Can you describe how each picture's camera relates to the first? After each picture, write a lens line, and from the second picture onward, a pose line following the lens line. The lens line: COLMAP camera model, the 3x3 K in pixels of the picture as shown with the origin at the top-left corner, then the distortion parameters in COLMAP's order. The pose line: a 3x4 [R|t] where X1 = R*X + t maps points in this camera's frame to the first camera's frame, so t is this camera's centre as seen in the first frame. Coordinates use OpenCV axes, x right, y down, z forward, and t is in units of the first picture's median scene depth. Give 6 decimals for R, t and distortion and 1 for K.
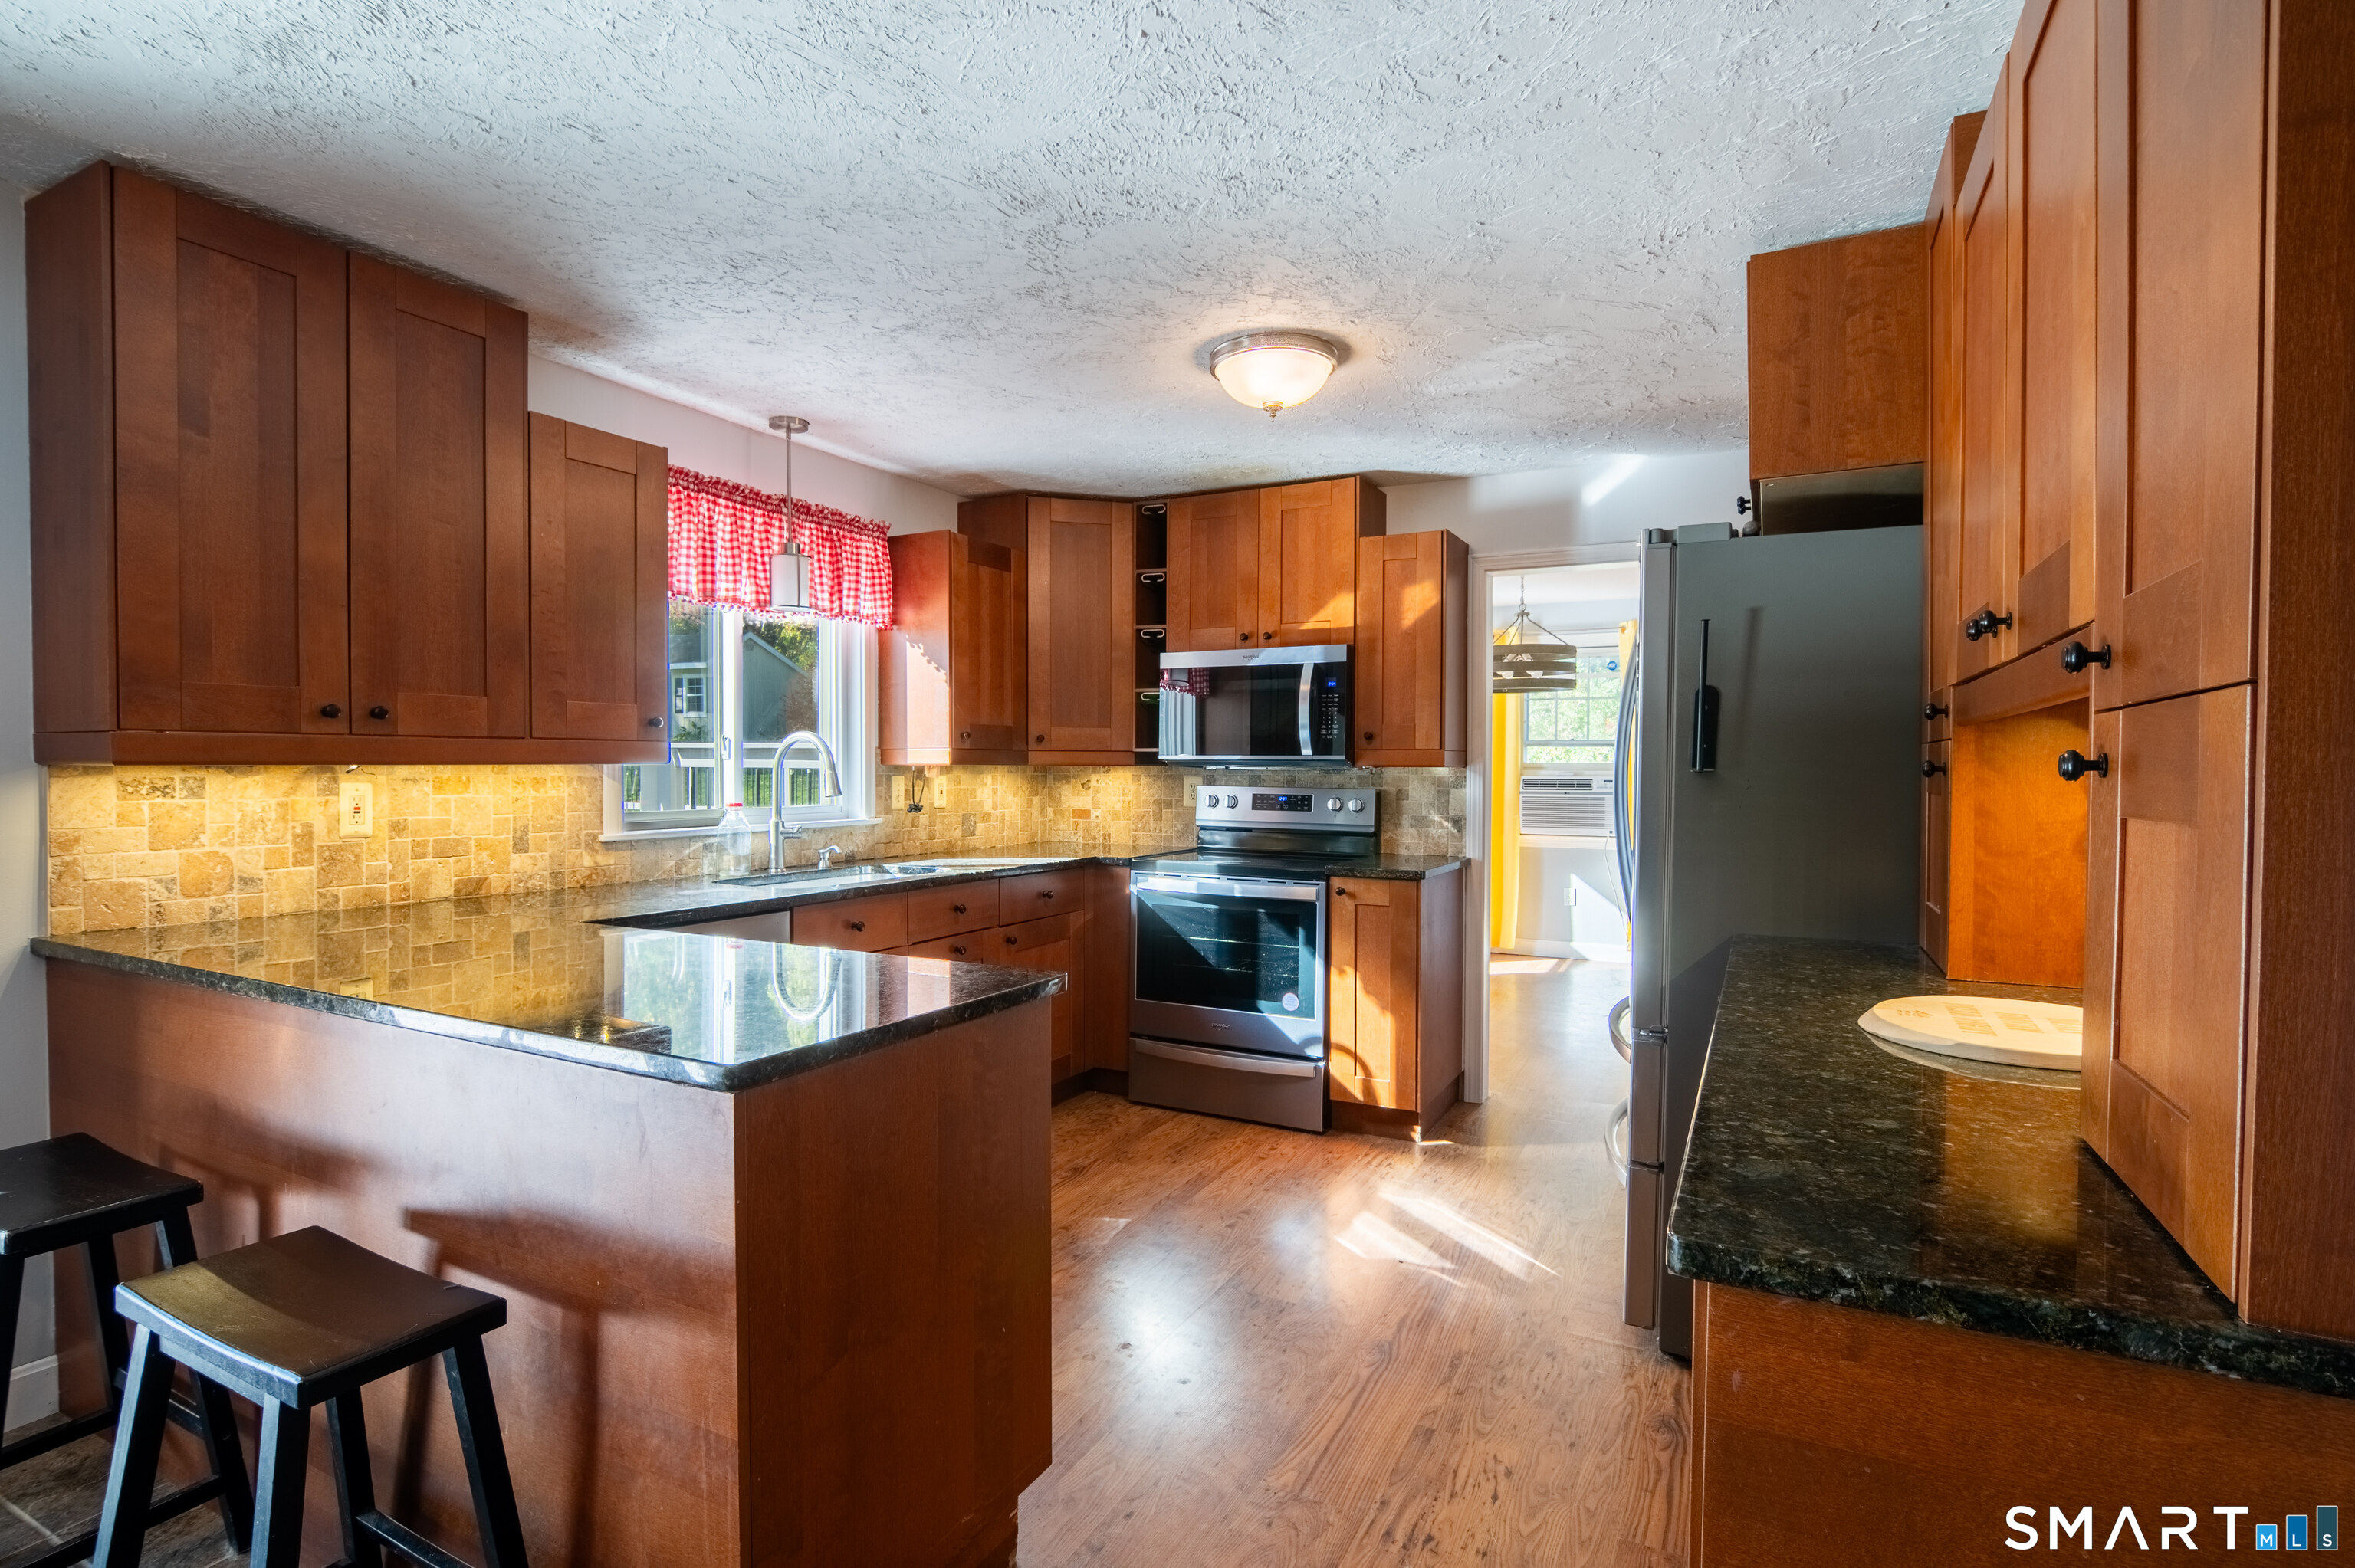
lens RADIAL K [[1153.3, 0, 1160.2], [0, 1153.3, 790.2], [0, 0, 1]] dist [-0.034254, 0.012356]
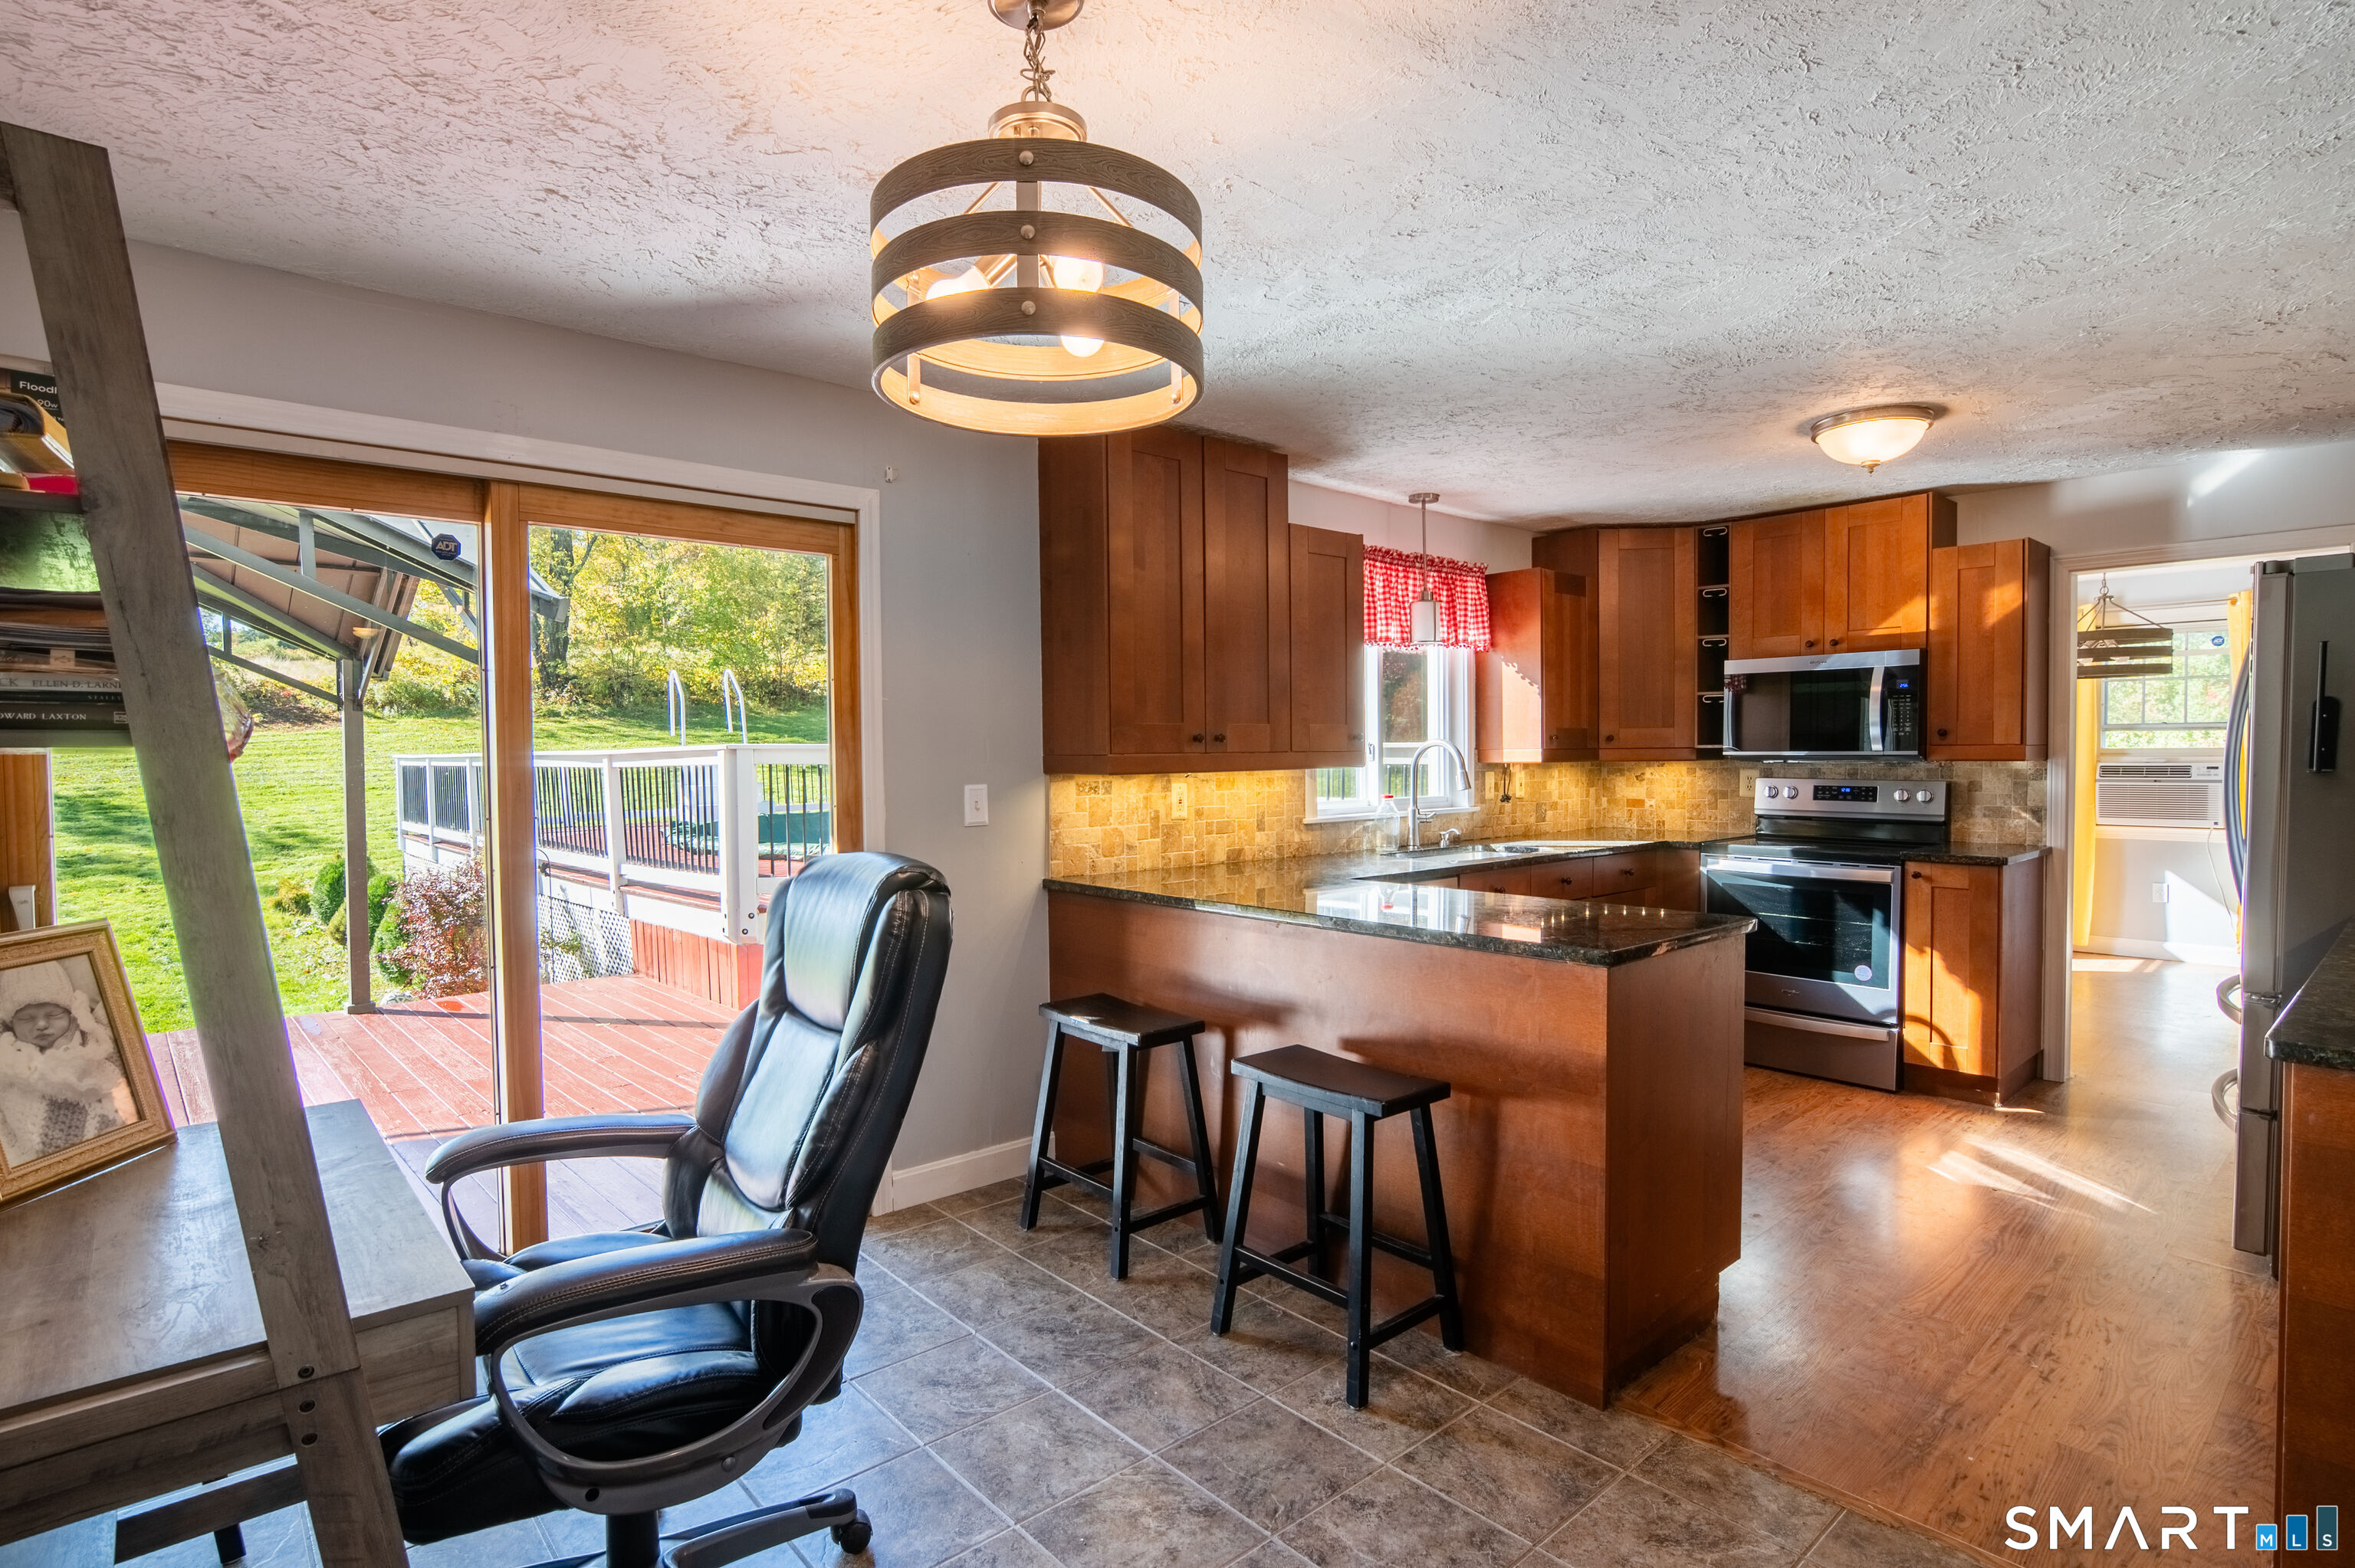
lens RADIAL K [[1170.0, 0, 1152.7], [0, 1170.0, 789.3], [0, 0, 1]] dist [-0.035964, 0.009590]
pose [[0.930973, -0.000575, -0.365088, -0.122086], [0.005171, 0.999919, 0.011611, -0.010948], [0.365052, -0.012697, 0.930901, -0.298532]]
